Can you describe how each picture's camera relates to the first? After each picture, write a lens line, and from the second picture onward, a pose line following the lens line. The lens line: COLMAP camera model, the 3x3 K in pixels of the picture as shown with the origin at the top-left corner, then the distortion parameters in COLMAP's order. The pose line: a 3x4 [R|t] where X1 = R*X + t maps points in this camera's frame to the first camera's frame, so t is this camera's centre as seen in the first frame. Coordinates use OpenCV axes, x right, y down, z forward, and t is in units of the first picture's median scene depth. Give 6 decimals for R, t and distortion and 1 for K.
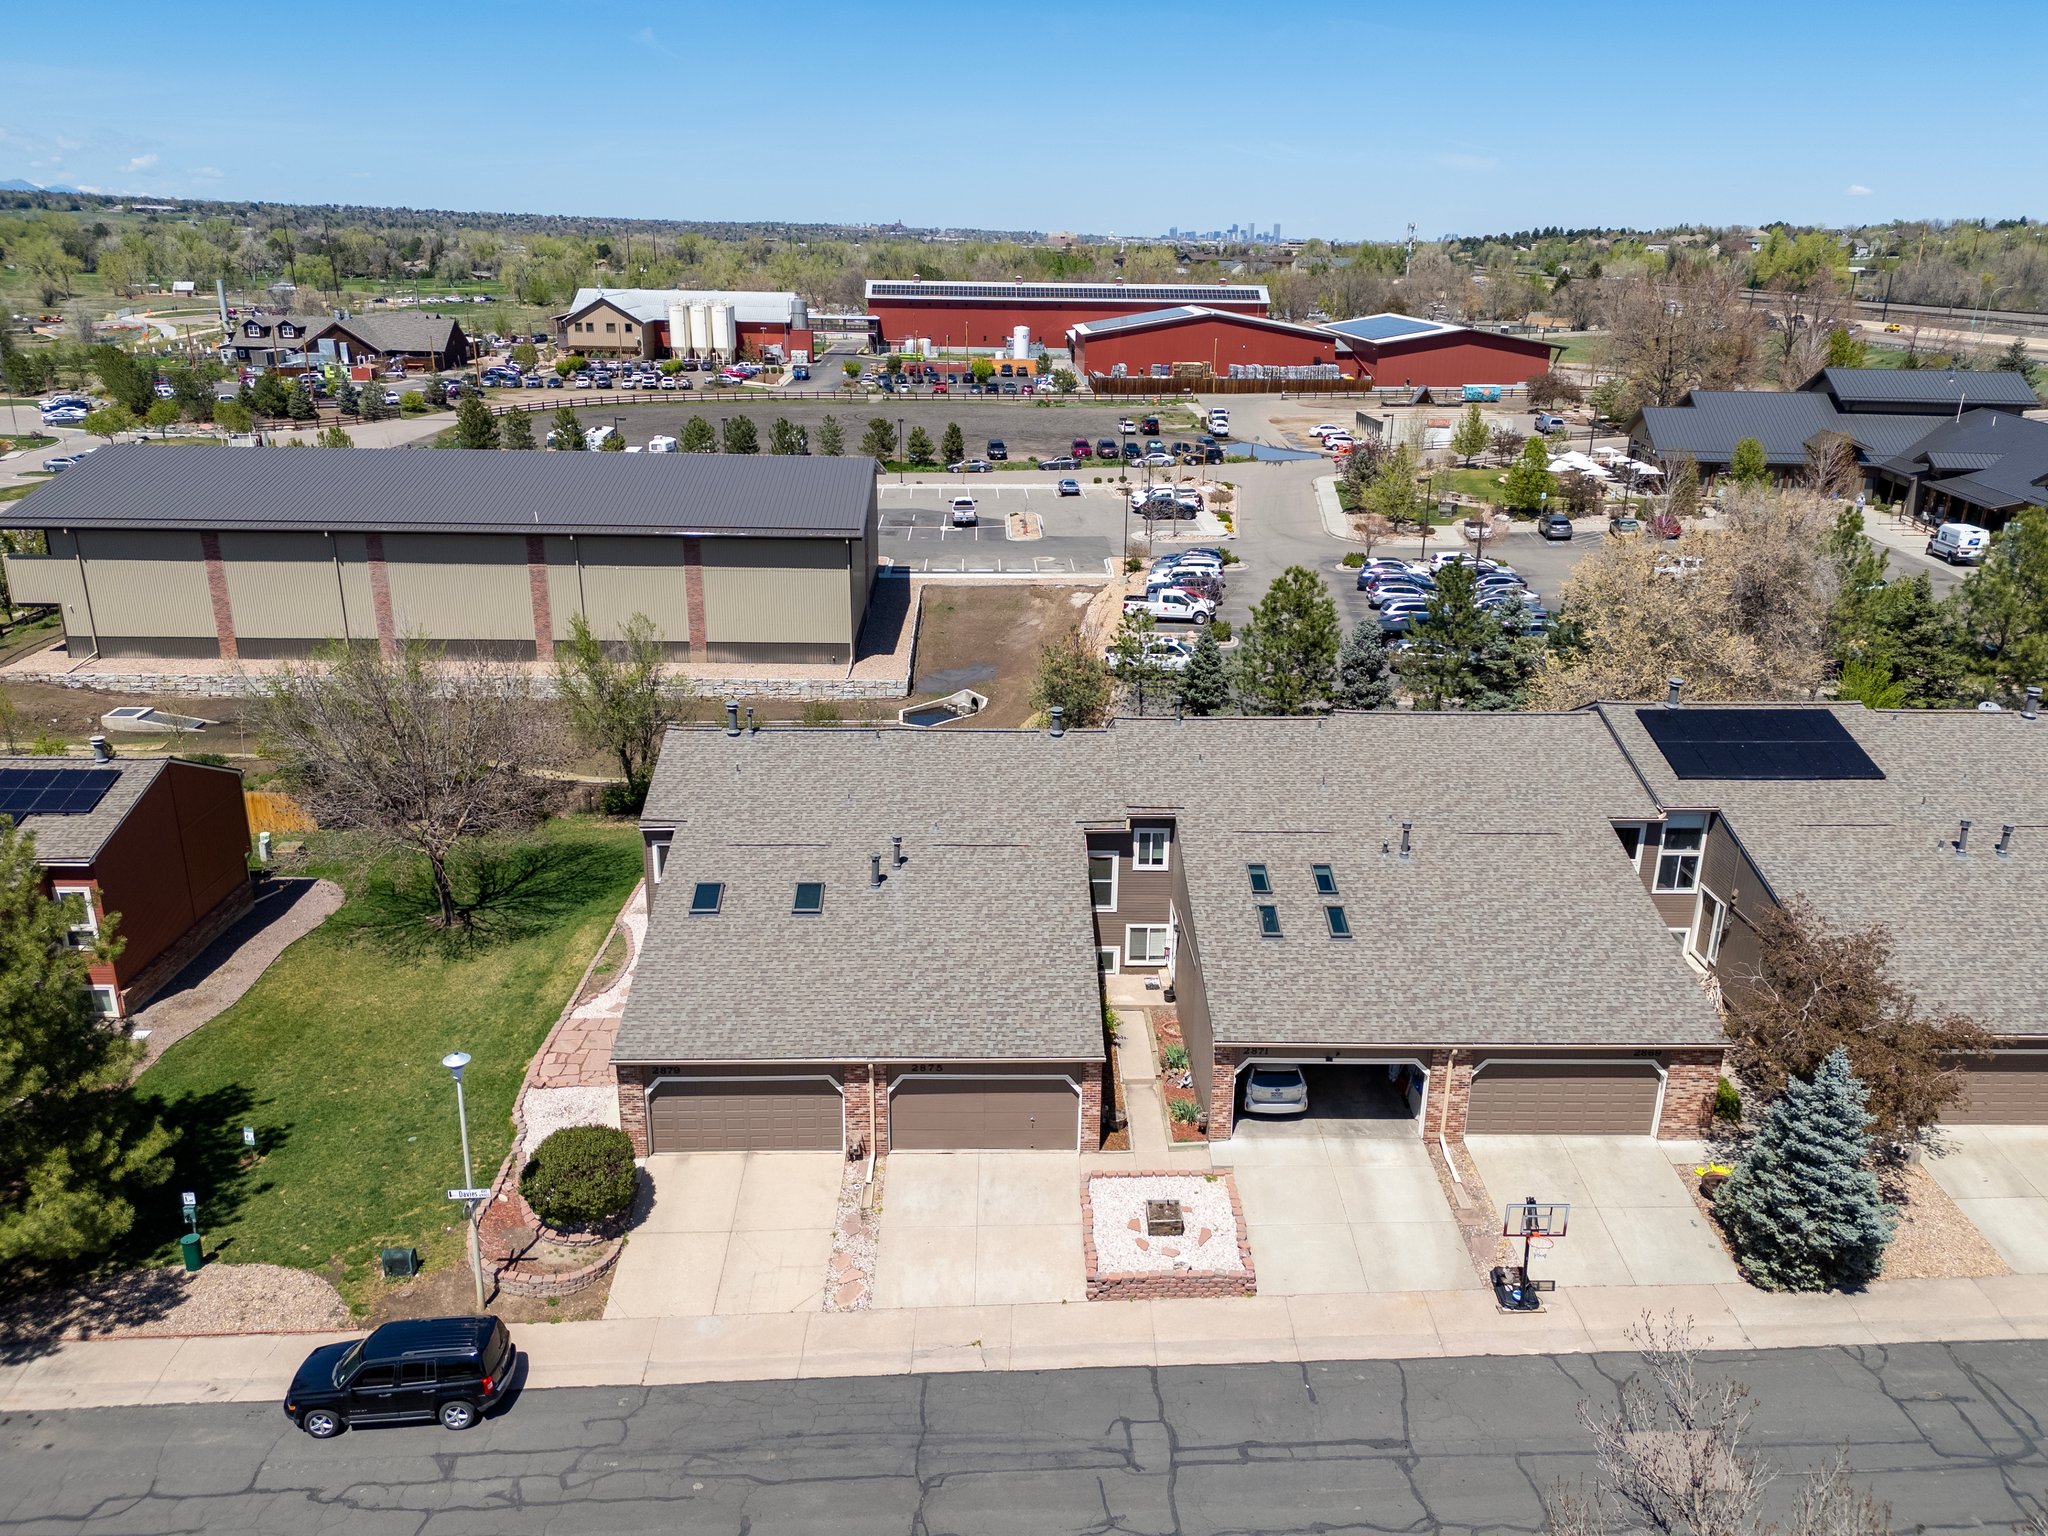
lens RADIAL K [[1472.1, 0, 1026.3], [0, 1472.1, 767.7], [0, 0, 1]] dist [0.057038, -0.052406]
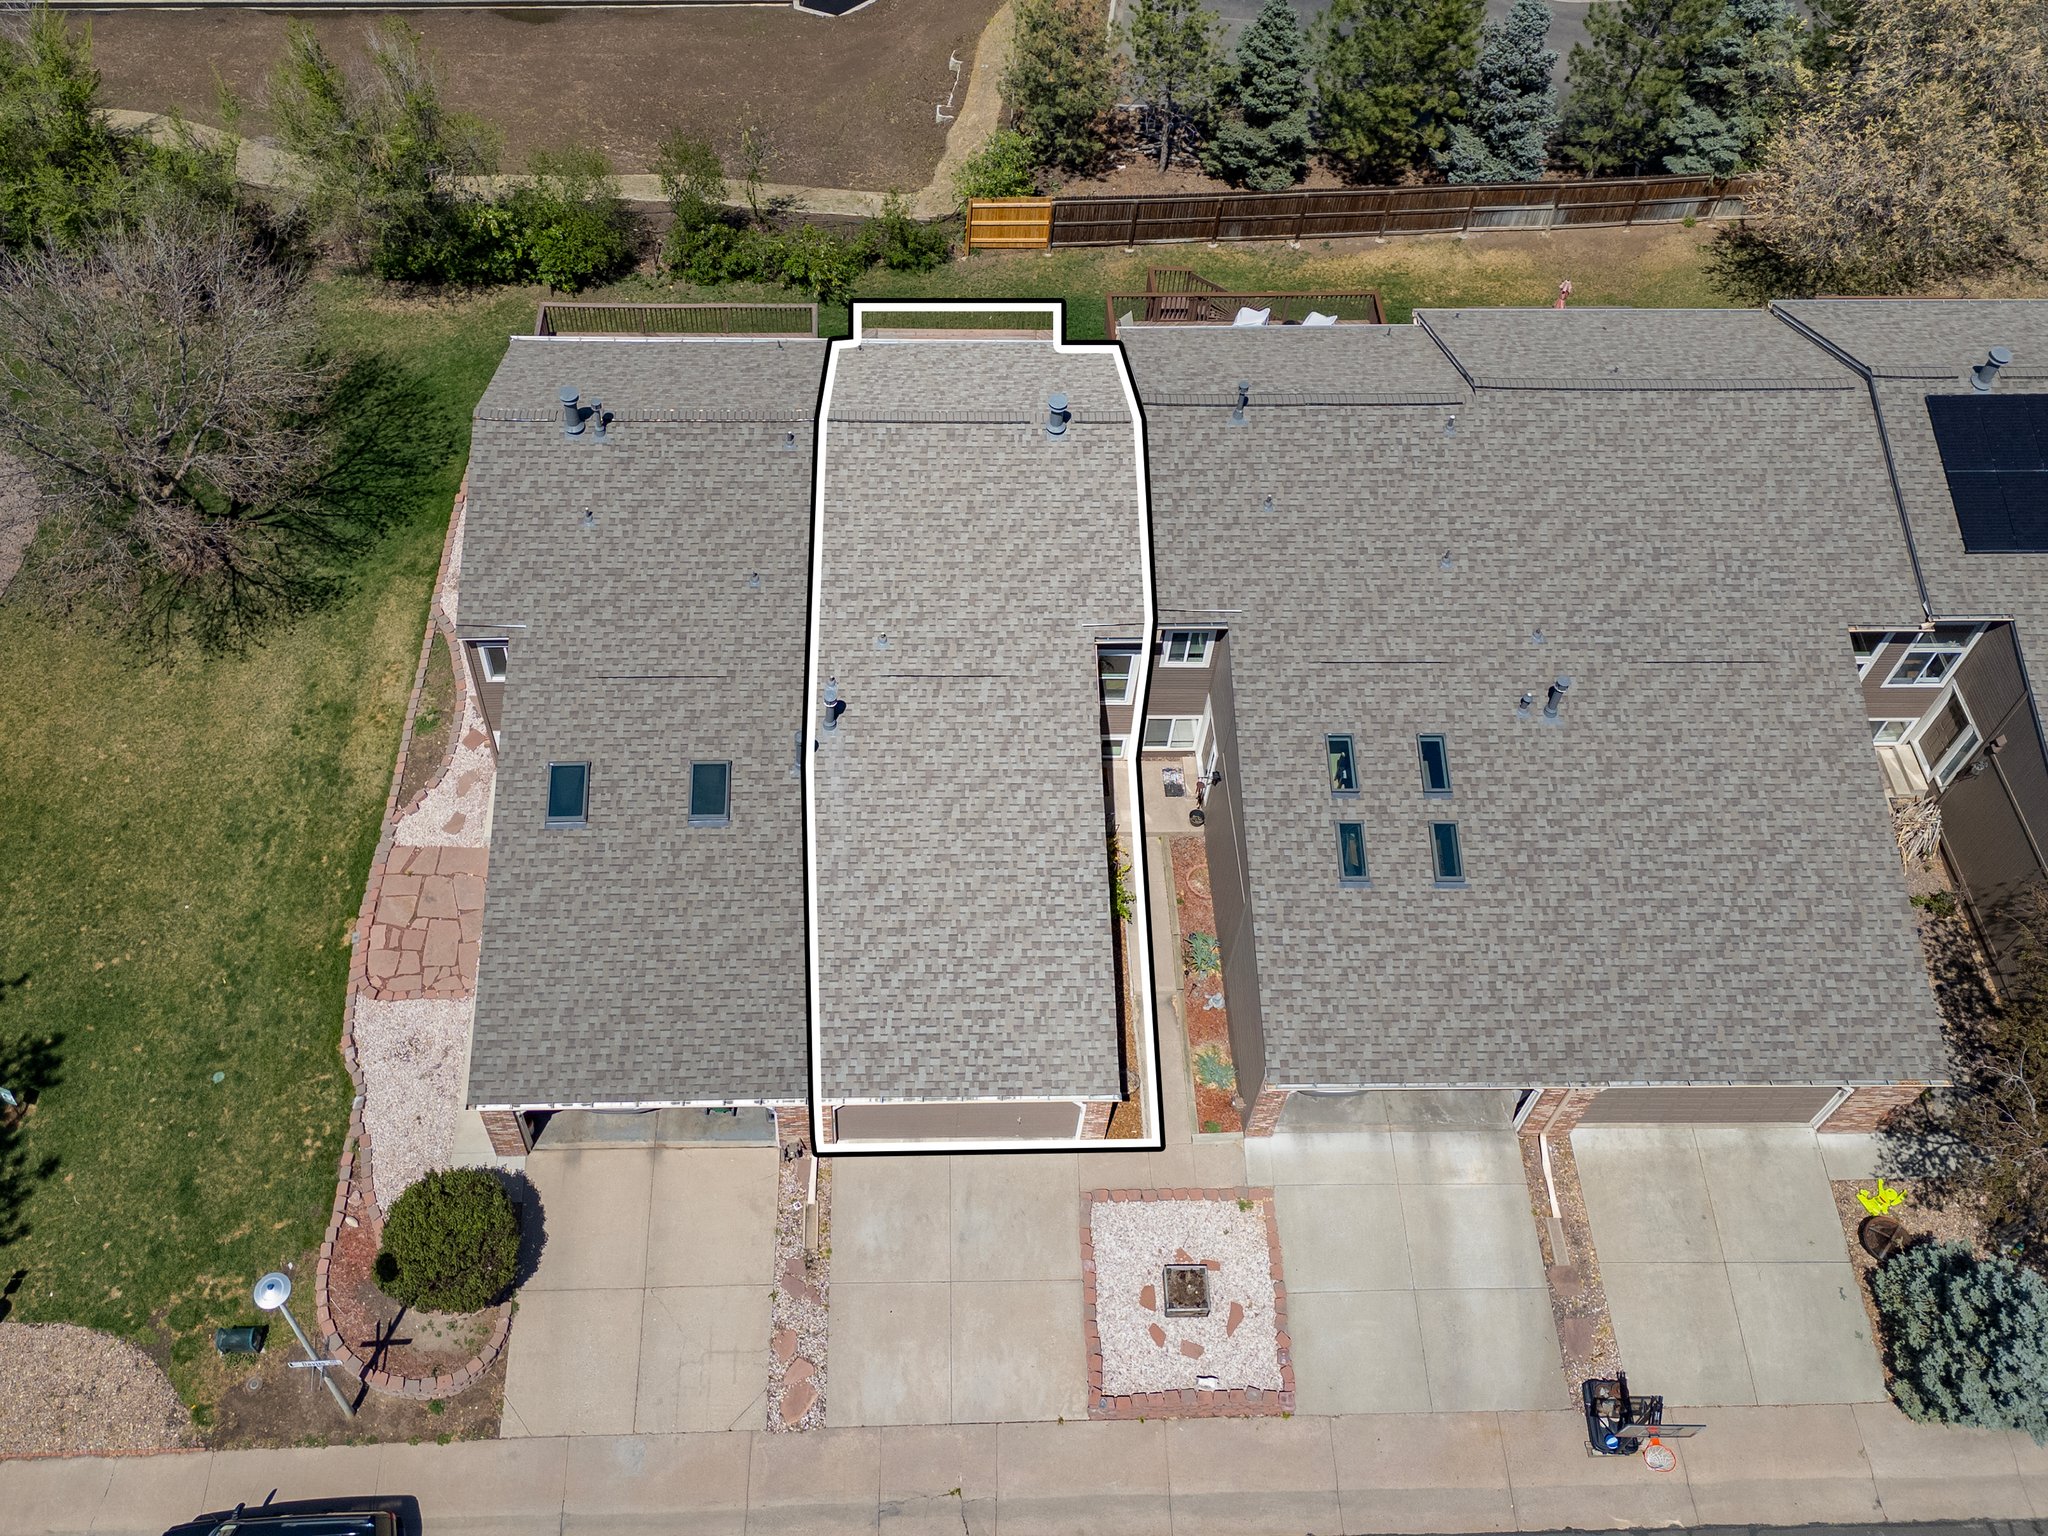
lens RADIAL K [[1845.0, 0, 965.7], [0, 1845.0, 725.6], [0, 0, 1]] dist [0.047513, -0.042678]
pose [[0.999901, 0.010537, 0.009280, -0.034504], [-0.013776, 0.864072, 0.503180, -0.417110], [-0.002716, -0.503259, 0.864132, 0.259683]]
